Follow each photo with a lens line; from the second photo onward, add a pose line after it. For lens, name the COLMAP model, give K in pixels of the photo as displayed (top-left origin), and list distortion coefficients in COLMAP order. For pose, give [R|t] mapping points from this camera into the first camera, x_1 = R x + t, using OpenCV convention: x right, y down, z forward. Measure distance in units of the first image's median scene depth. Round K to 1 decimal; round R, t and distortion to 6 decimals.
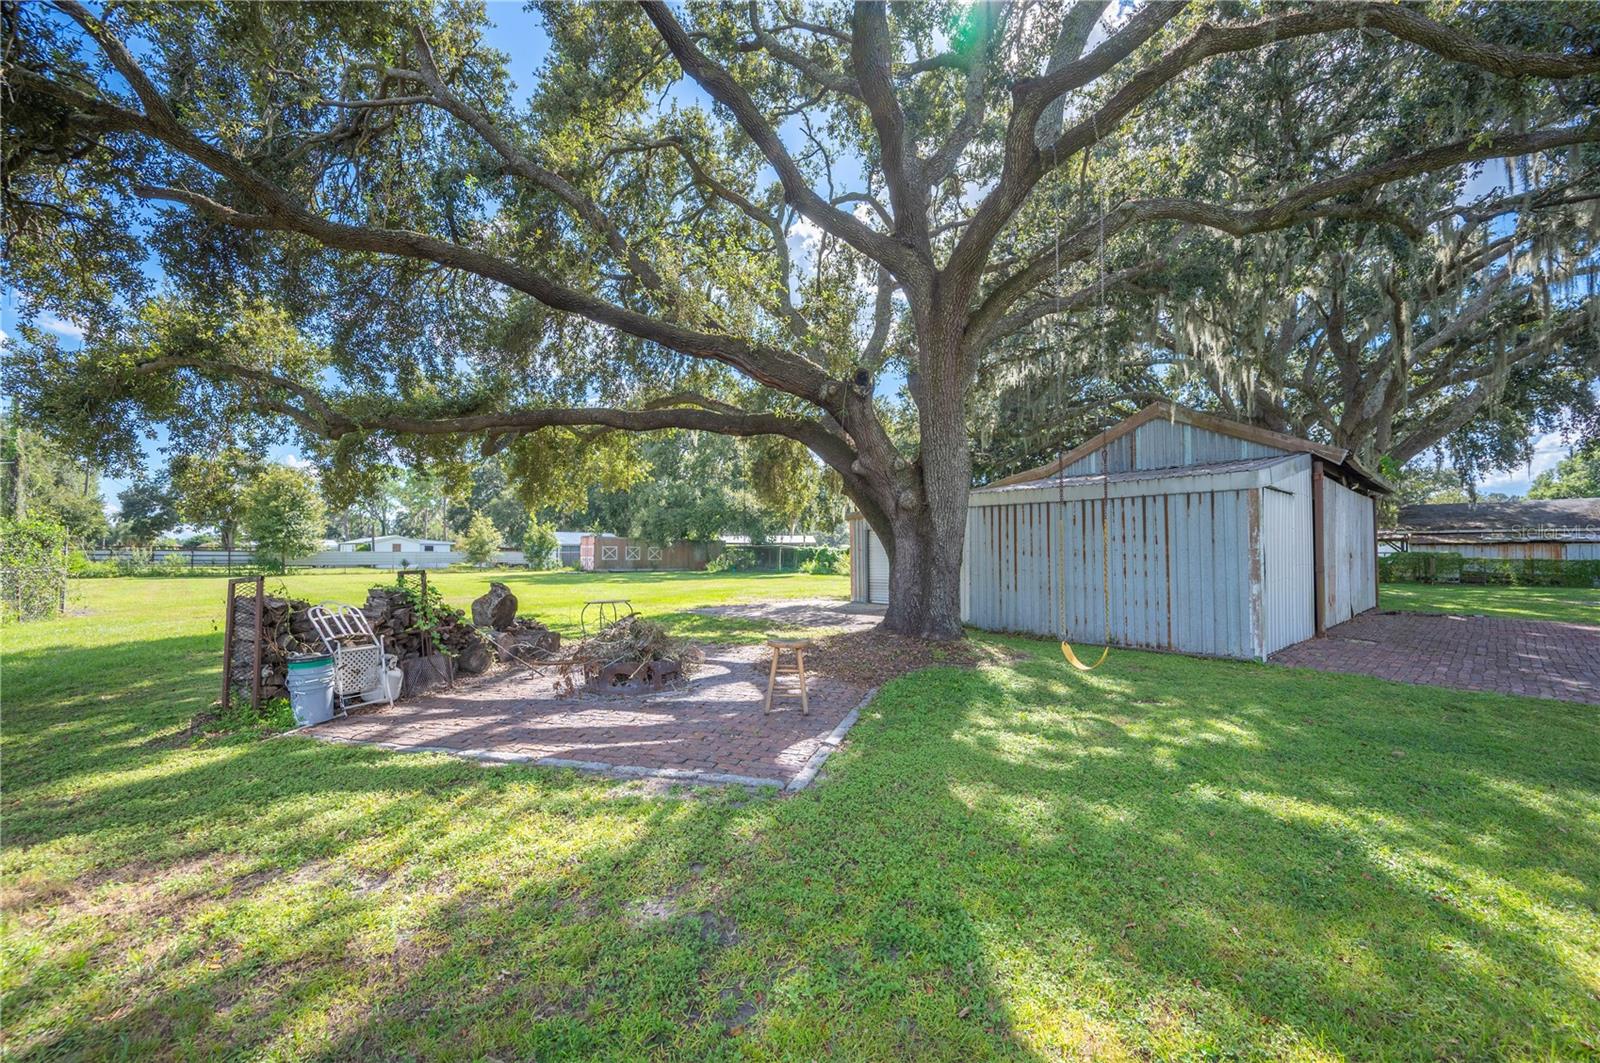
lens RADIAL K [[628.3, 0, 797.9], [0, 628.3, 533.1], [0, 0, 1]] dist [-0.001321, -0.000079]
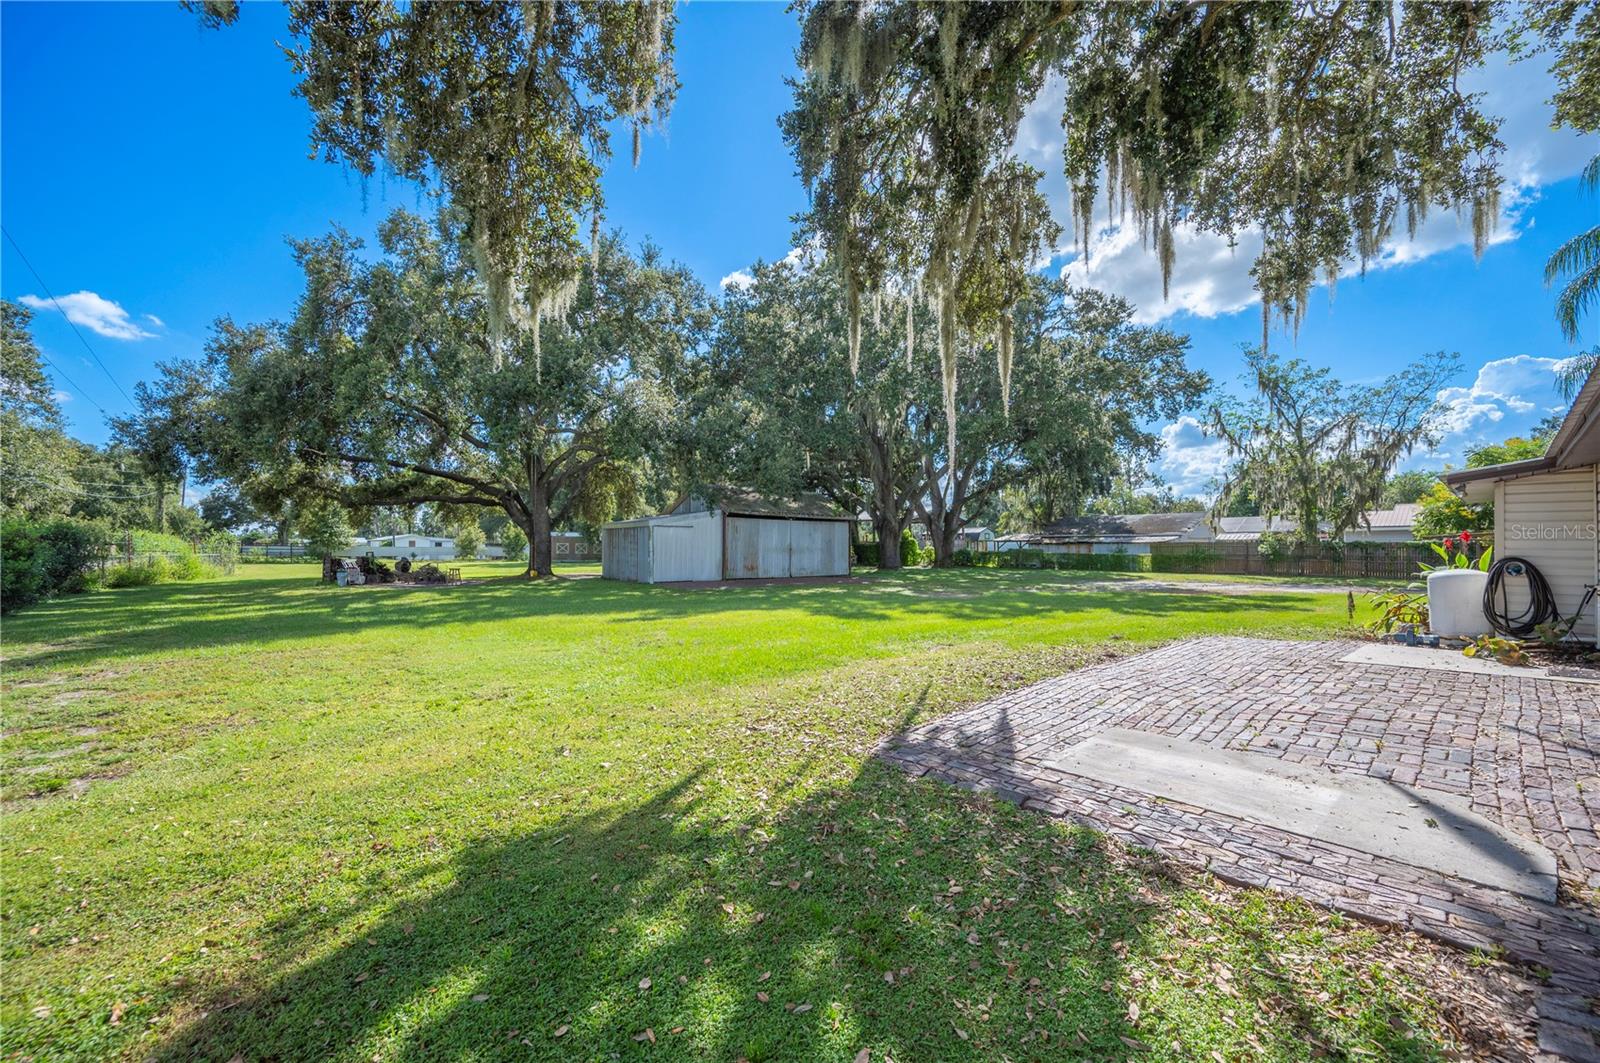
lens RADIAL K [[628.3, 0, 803.9], [0, 628.3, 533.7], [0, 0, 1]] dist [-0.001321, -0.000079]
pose [[0.999445, 0.003125, -0.033164, 0.245650], [-0.002928, 0.999978, 0.005993, -0.008727], [0.033182, -0.005893, 0.999432, -0.310114]]
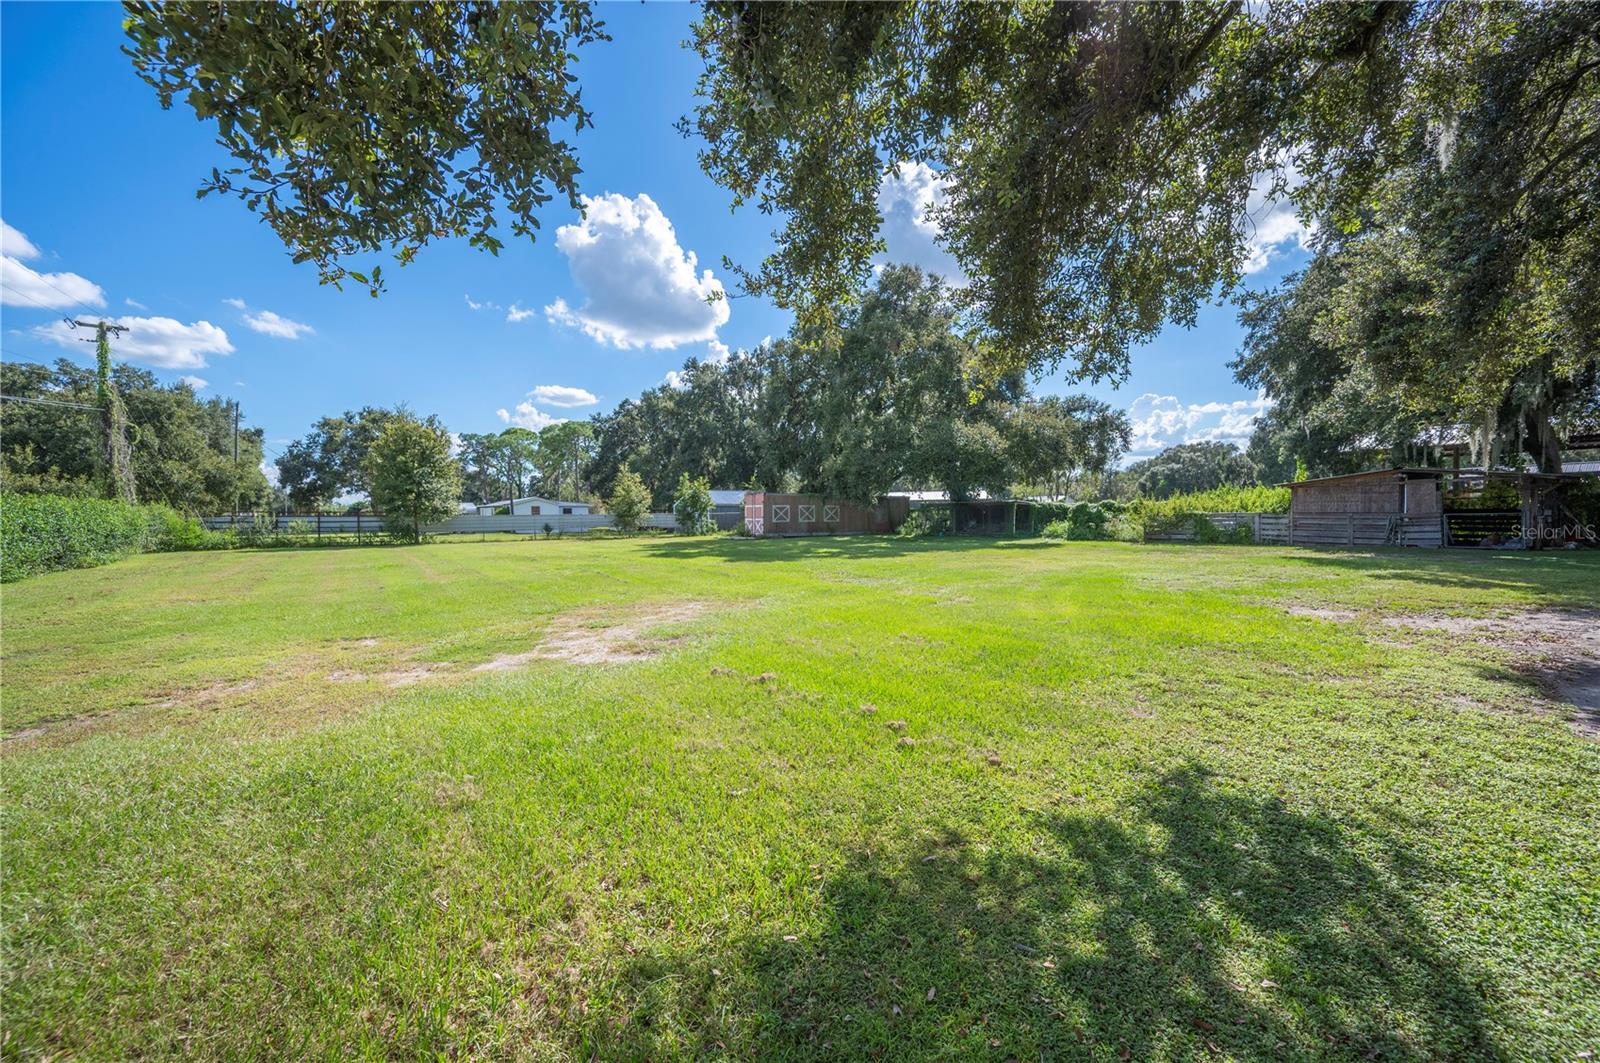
lens RADIAL K [[628.3, 0, 796.5], [0, 628.3, 528.8], [0, 0, 1]] dist [-0.001321, -0.000079]
pose [[0.985925, -0.007534, -0.167021, -0.139065], [0.017051, 0.998307, 0.055616, 0.006622], [0.166319, -0.057681, 0.984384, 0.201626]]
